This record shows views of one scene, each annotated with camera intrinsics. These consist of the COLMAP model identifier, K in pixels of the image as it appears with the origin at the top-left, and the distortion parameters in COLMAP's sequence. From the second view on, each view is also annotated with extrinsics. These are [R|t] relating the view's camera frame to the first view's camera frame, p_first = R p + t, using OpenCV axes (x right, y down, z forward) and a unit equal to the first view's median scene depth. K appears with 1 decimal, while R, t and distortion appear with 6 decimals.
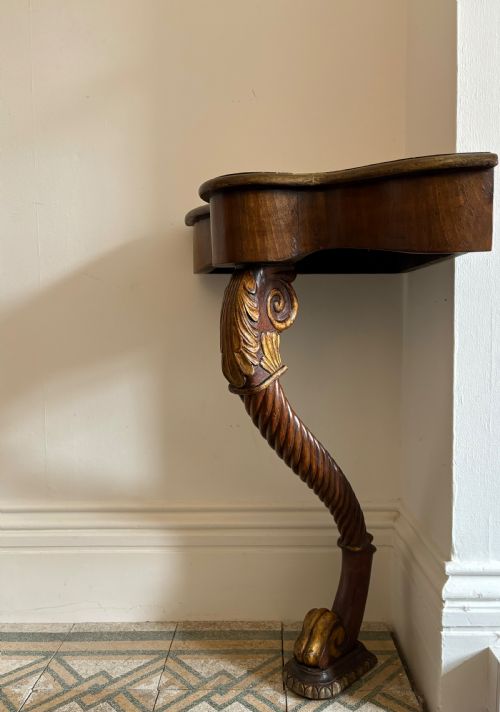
lens RADIAL K [[529.2, 0, 259.3], [0, 529.2, 355.8], [0, 0, 1]] dist [0.070648, -0.115038]
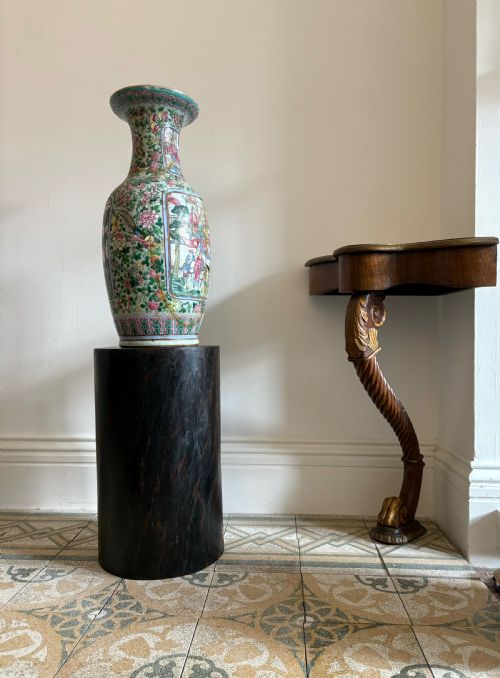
lens RADIAL K [[489.5, 0, 251.3], [0, 489.5, 344.4], [0, 0, 1]] dist [0.039985, -0.078765]
pose [[0.998651, 0.011205, -0.050701, -0.307966], [-0.013583, 0.998812, -0.046800, 0.094532], [0.050116, 0.047426, 0.997617, -0.697809]]
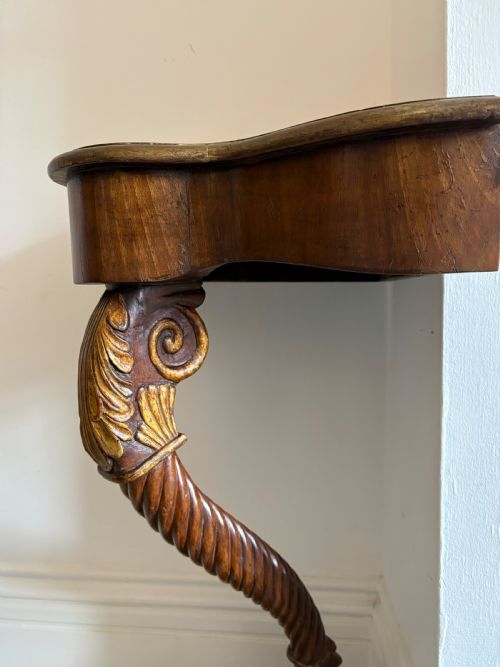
lens RADIAL K [[498.4, 0, 250.0], [0, 498.4, 333.5], [0, 0, 1]] dist [0.052485, -0.079533]
pose [[0.997549, 0.006276, -0.069686, 0.179455], [-0.006574, 0.999970, -0.004044, -0.107804], [0.069658, 0.004492, 0.997561, 0.386067]]
